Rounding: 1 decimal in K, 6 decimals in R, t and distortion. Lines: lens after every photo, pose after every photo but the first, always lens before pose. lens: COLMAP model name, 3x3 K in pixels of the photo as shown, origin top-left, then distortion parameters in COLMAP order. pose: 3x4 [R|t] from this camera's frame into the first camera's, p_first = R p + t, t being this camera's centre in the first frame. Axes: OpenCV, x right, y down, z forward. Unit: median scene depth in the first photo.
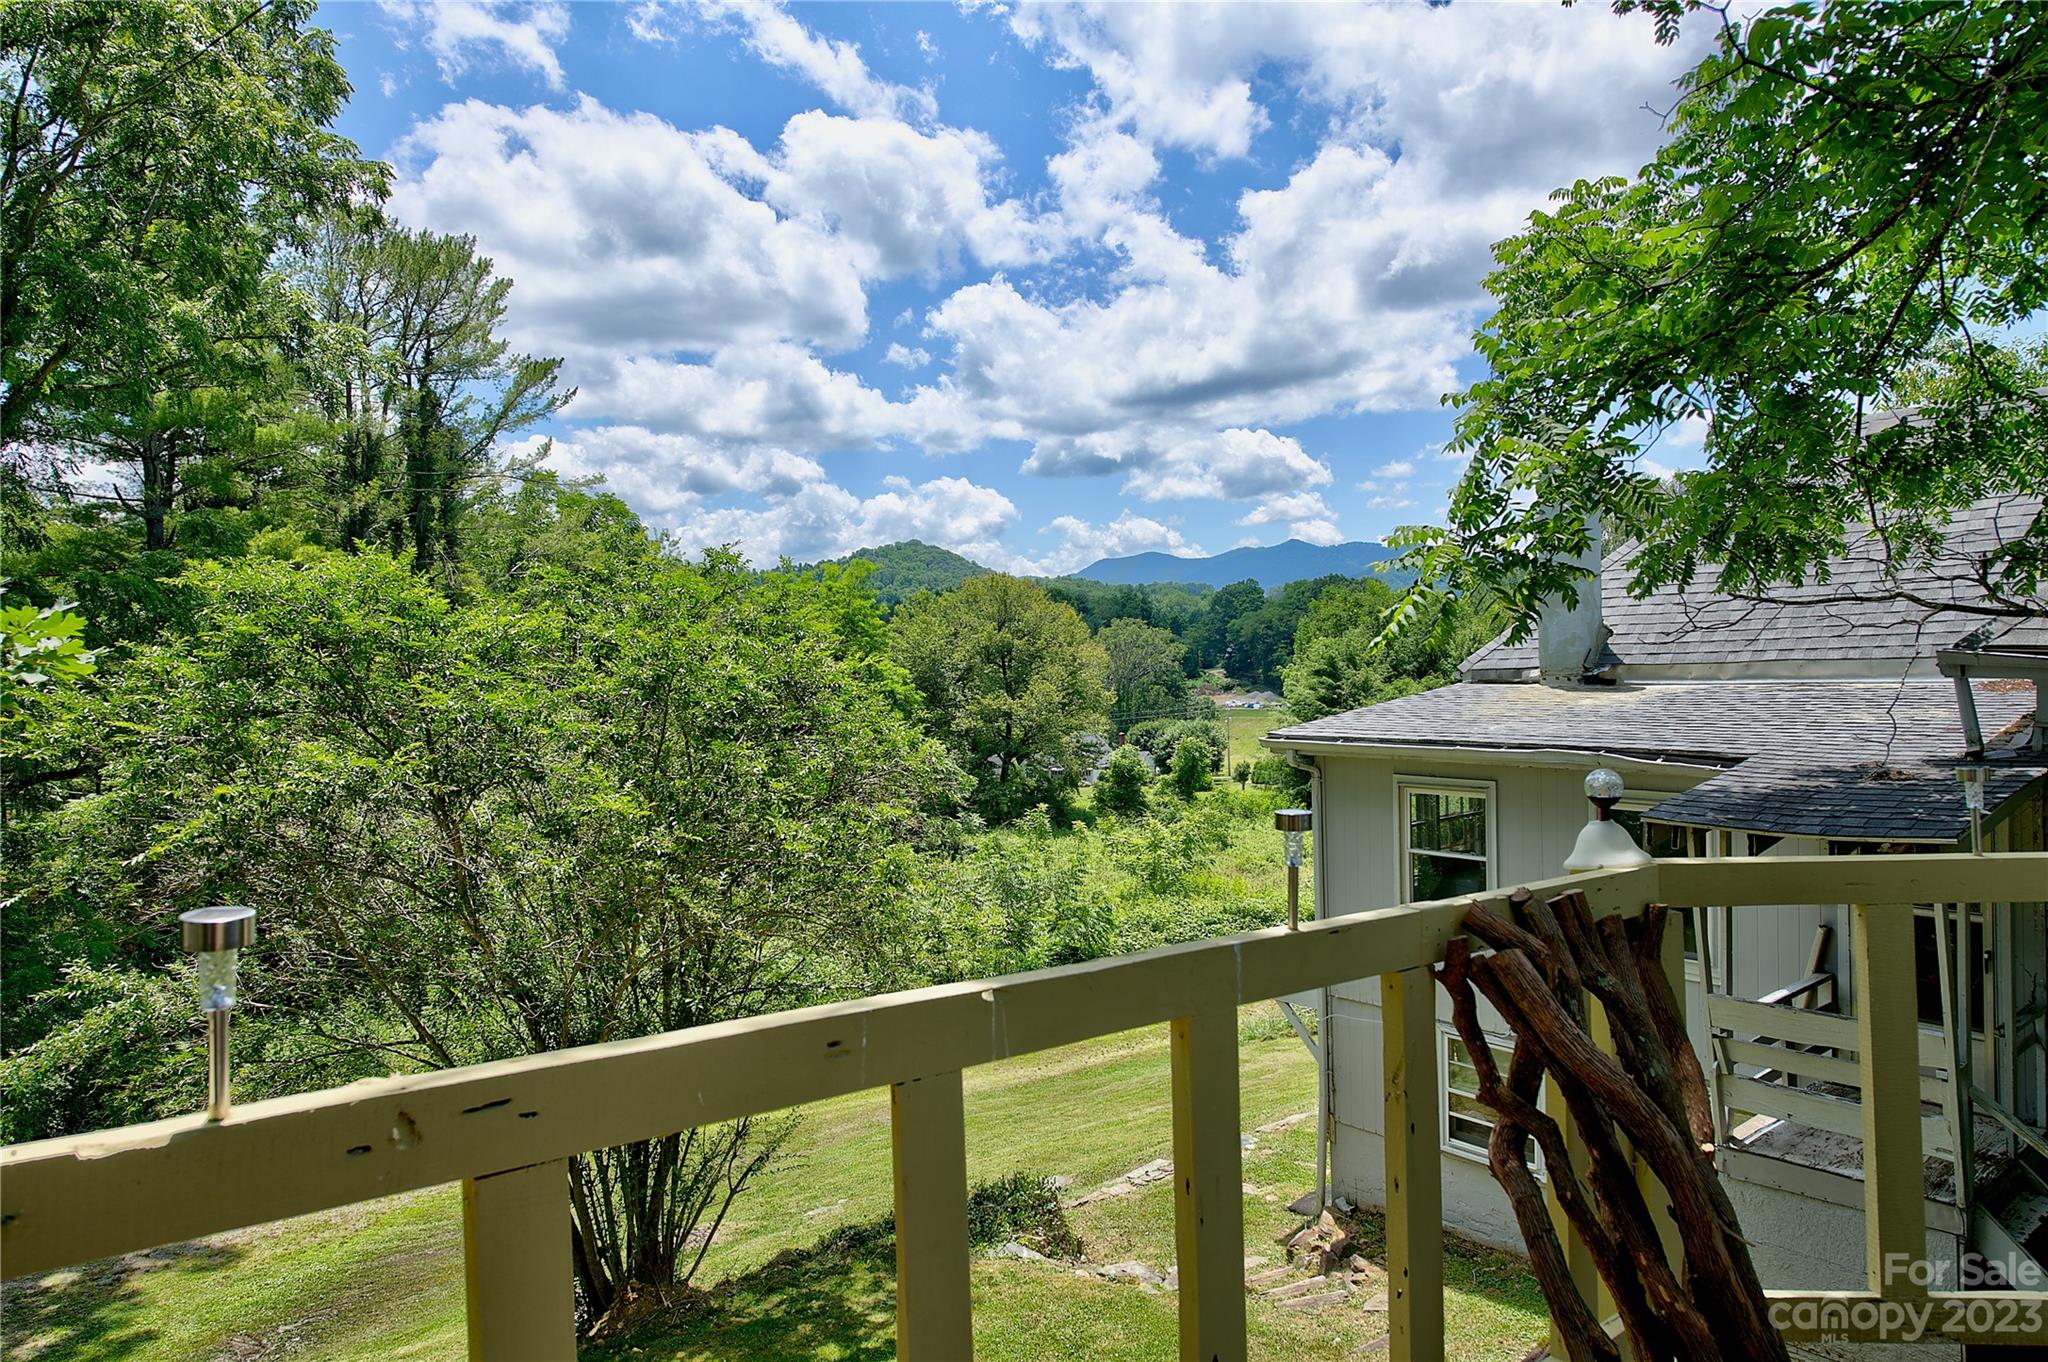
lens RADIAL K [[1352.8, 0, 1020.9], [0, 1352.8, 670.7], [0, 0, 1]] dist [-0.002360, -0.001793]
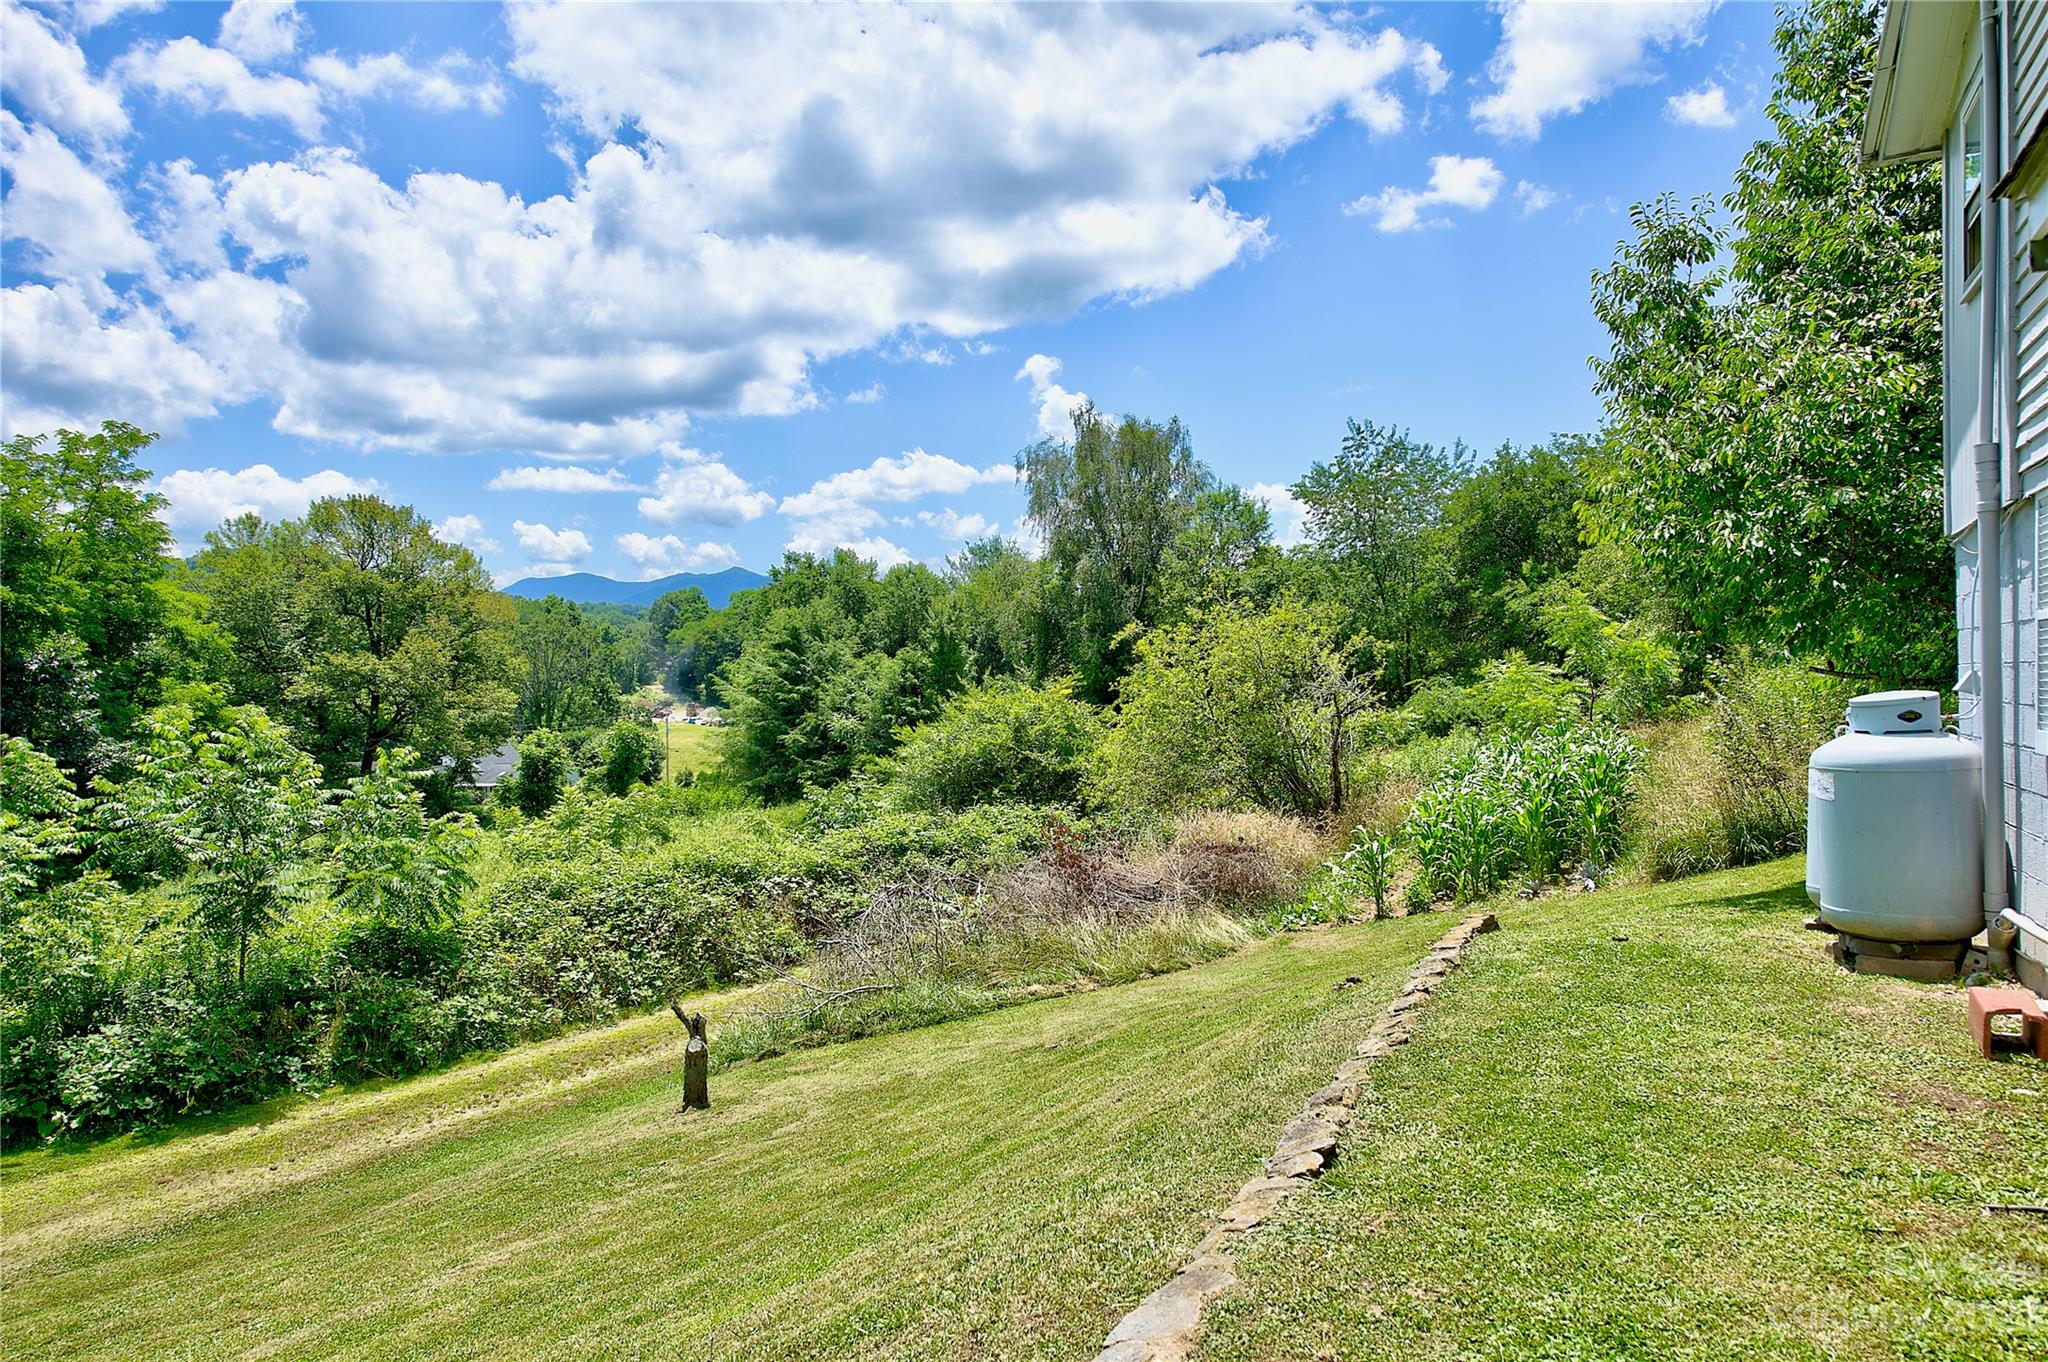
lens RADIAL K [[1352.8, 0, 1024.9], [0, 1352.8, 682.0], [0, 0, 1]] dist [-0.002360, -0.001793]
pose [[0.916218, 0.015877, 0.400365, 0.021703], [-0.006191, 0.999656, -0.025475, 0.049039], [-0.400632, 0.020862, 0.916001, 0.166978]]
